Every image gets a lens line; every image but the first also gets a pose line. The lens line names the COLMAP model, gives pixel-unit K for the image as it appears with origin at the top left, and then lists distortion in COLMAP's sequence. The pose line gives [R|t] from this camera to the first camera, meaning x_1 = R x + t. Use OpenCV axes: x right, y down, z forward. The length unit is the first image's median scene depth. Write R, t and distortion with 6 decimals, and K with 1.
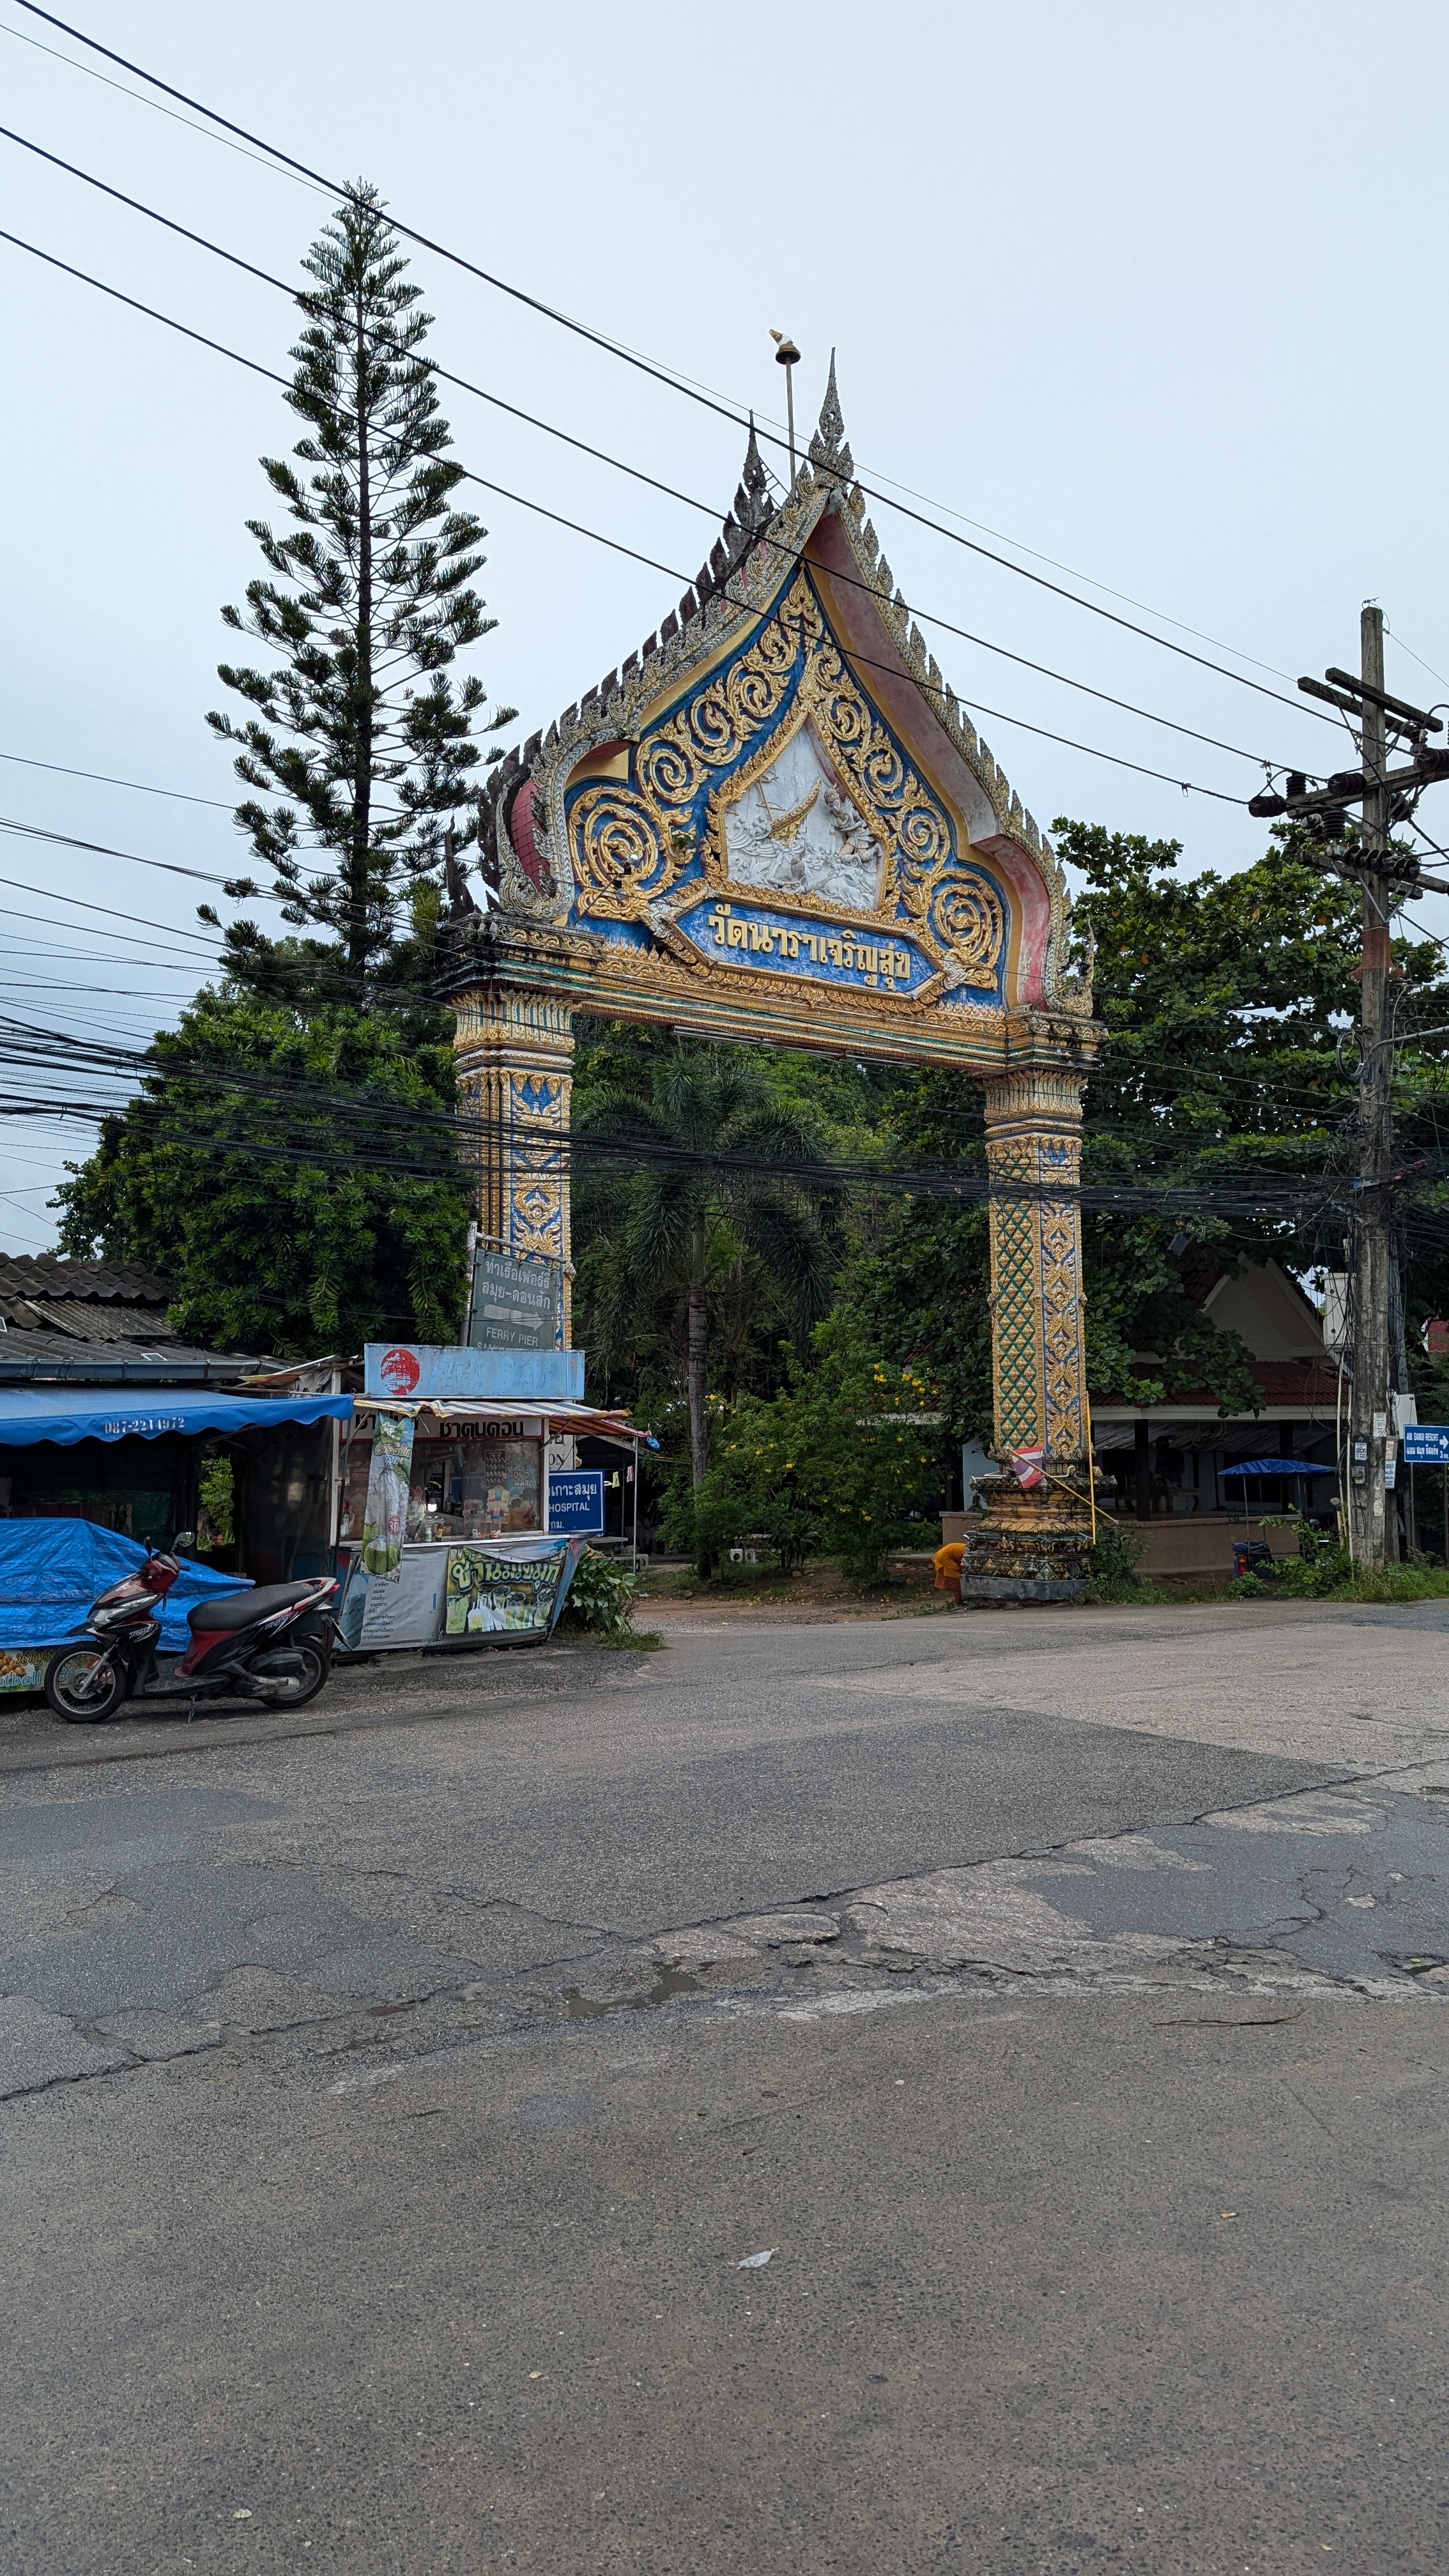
lens RADIAL K [[1879.0, 0, 741.0], [0, 1879.0, 1269.5], [0, 0, 1]] dist [0.090685, -0.138967]
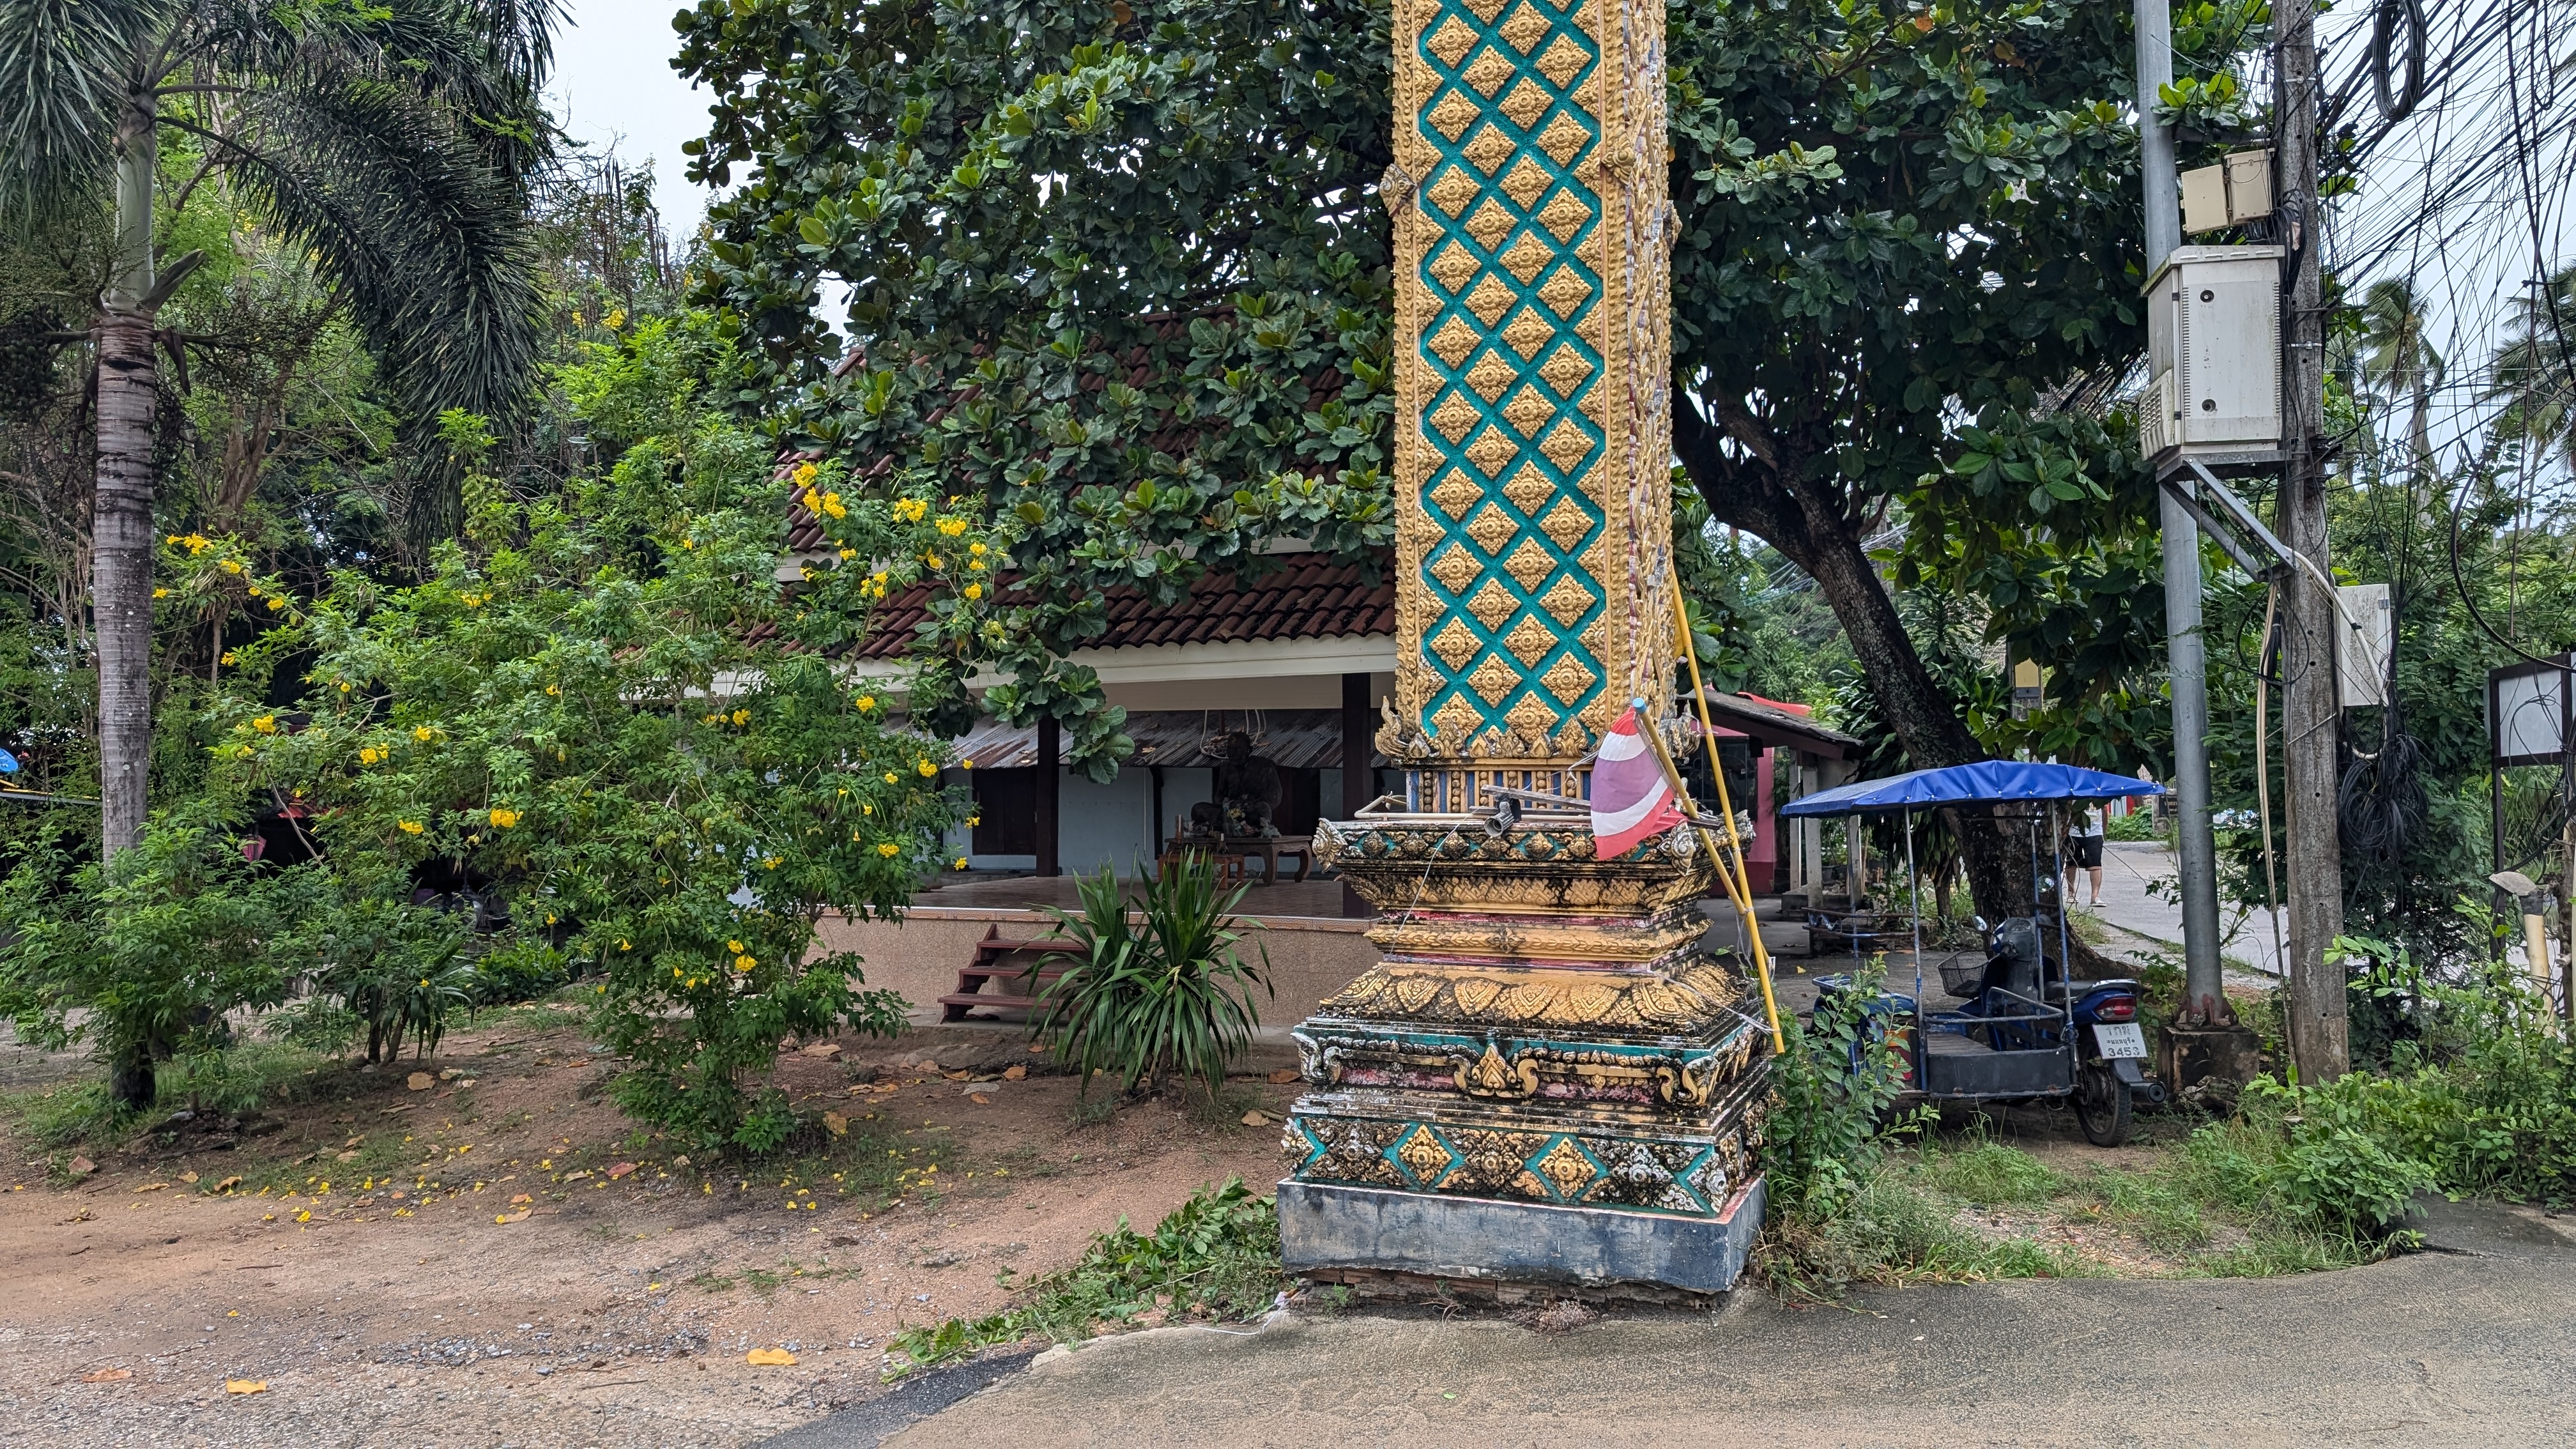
lens RADIAL K [[1884.6, 0, 1249.3], [0, 1884.6, 686.9], [0, 0, 1]] dist [0.073584, -0.105431]
pose [[0.866496, 0.017842, 0.498864, -0.024165], [-0.039121, 0.998714, 0.032232, 0.081459], [-0.497648, -0.047445, 0.866081, 0.763990]]
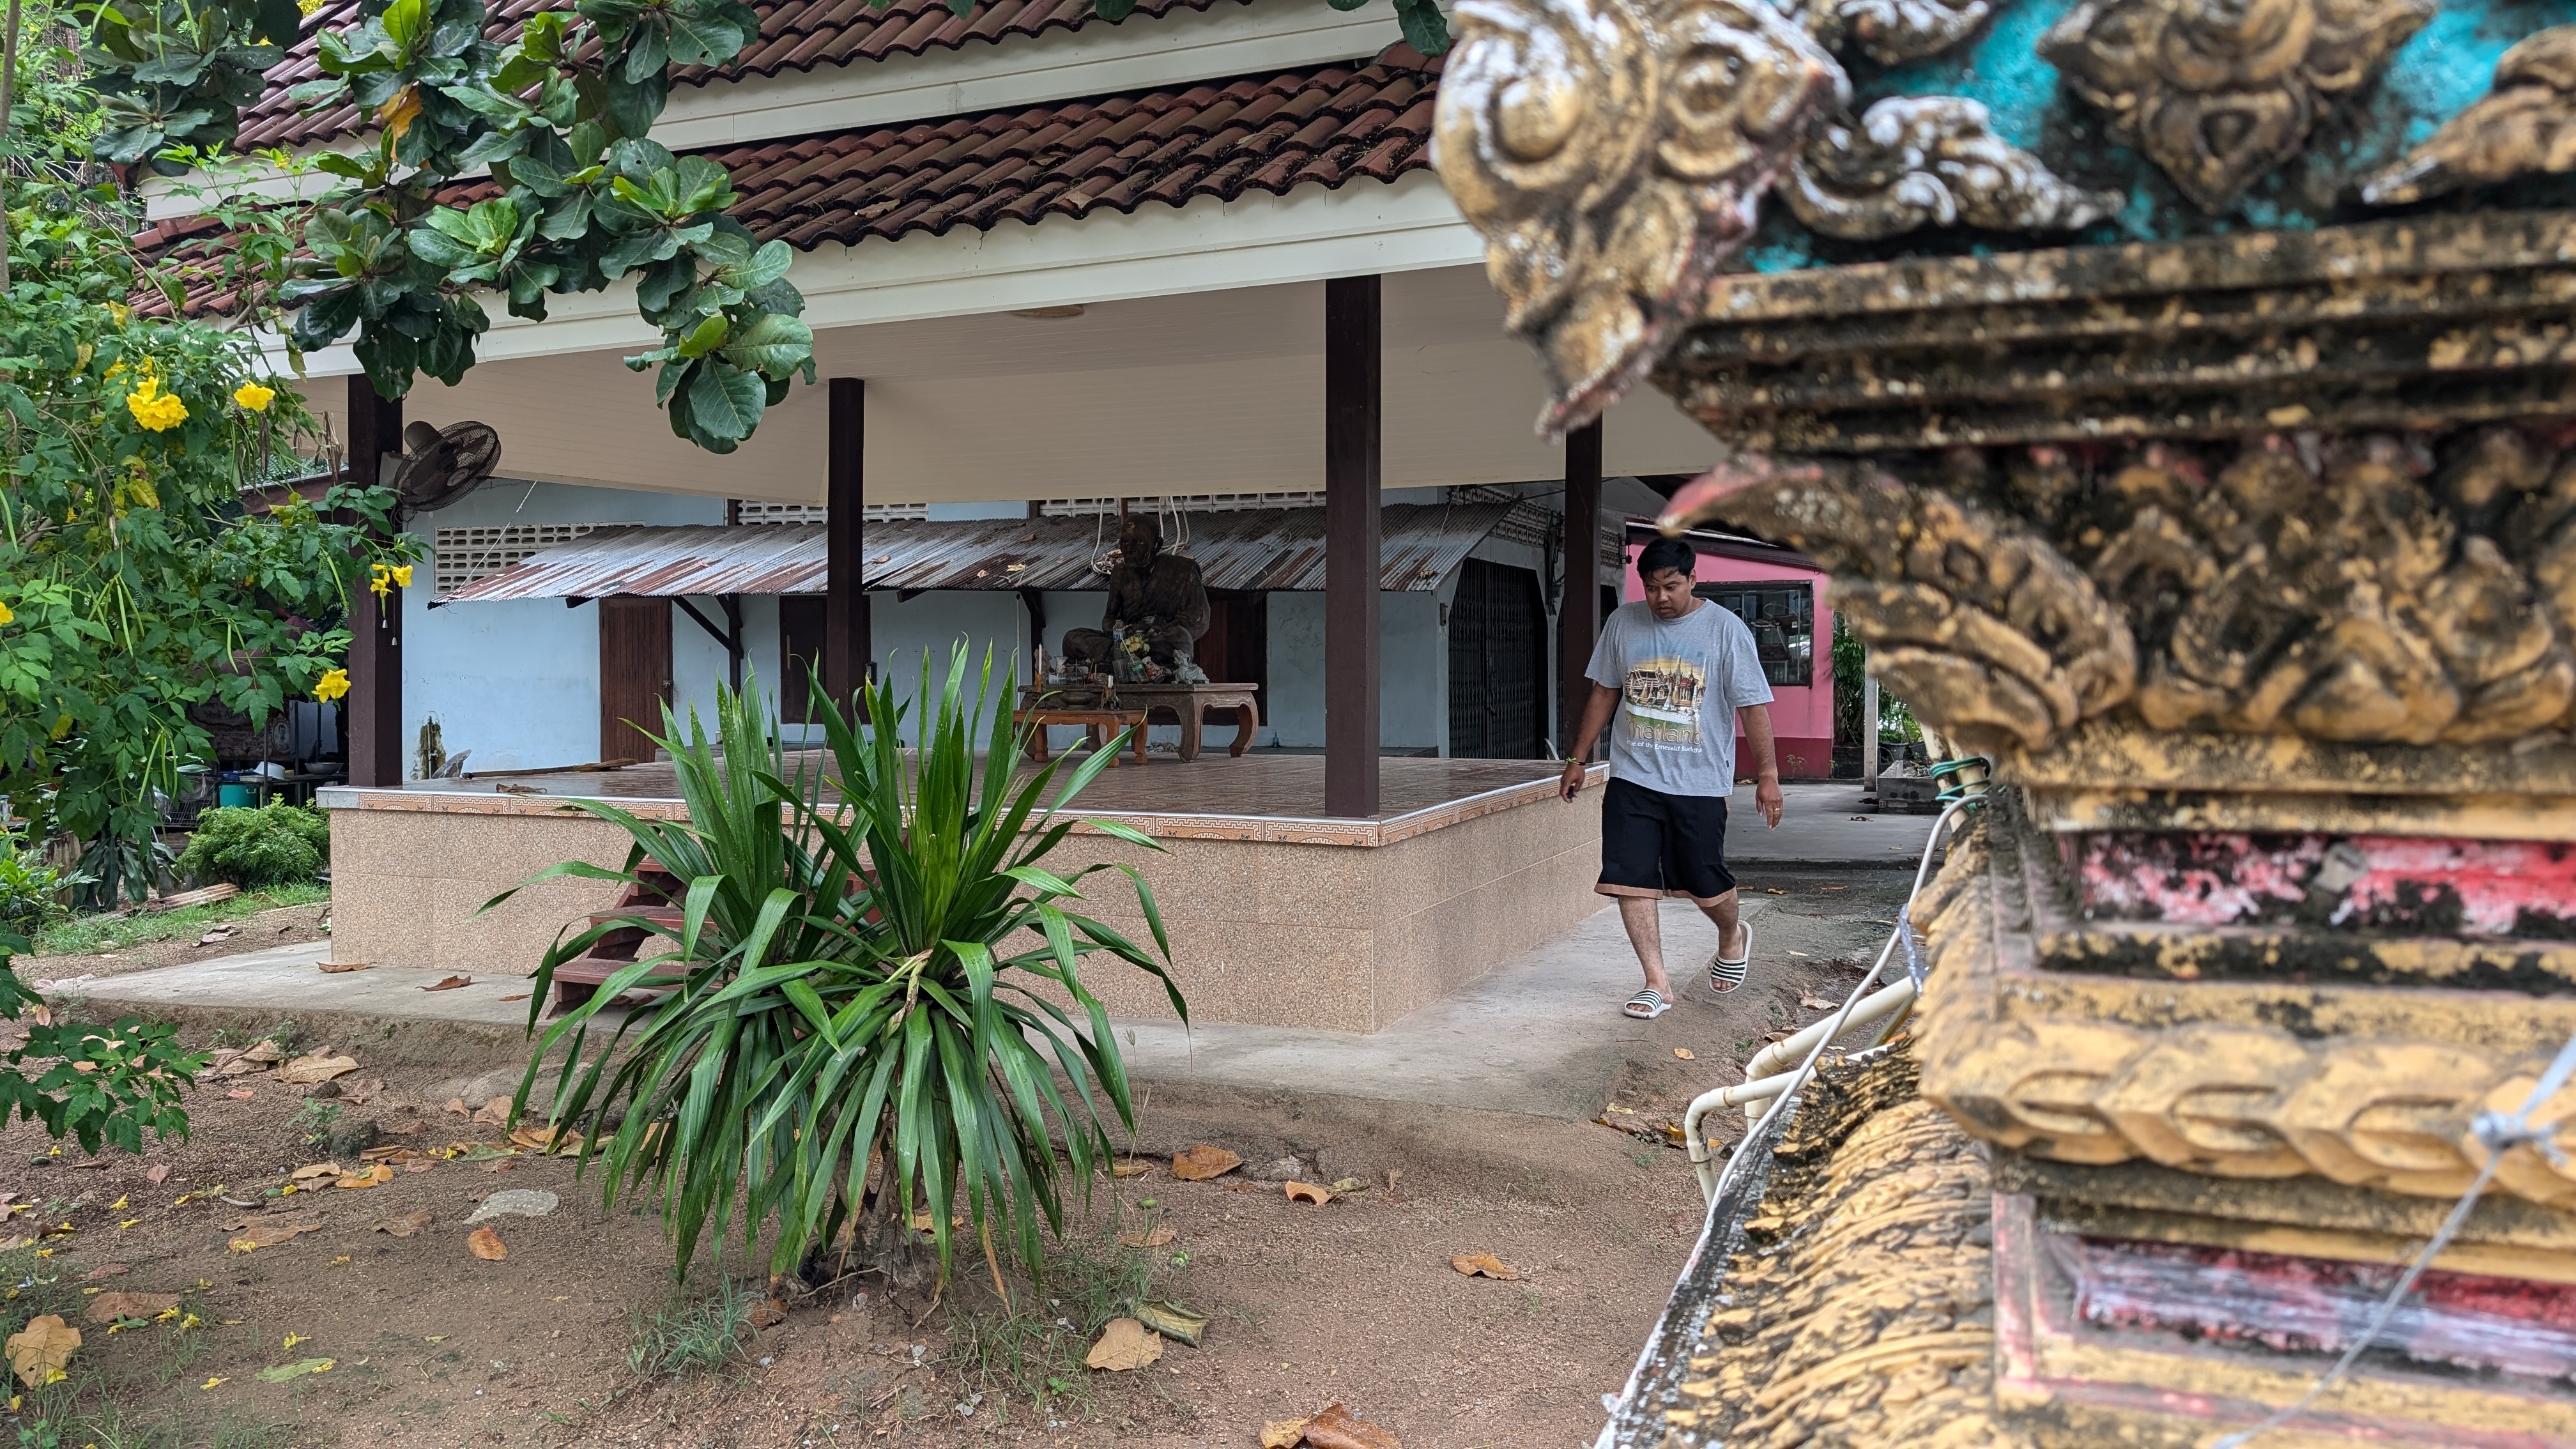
lens RADIAL K [[1884.6, 0, 1249.3], [0, 1884.6, 686.9], [0, 0, 1]] dist [0.073584, -0.105431]
pose [[0.848954, -0.010704, 0.528359, 0.104695], [-0.043226, 0.995038, 0.089613, 0.117920], [-0.526697, -0.098916, 0.844279, 0.973789]]
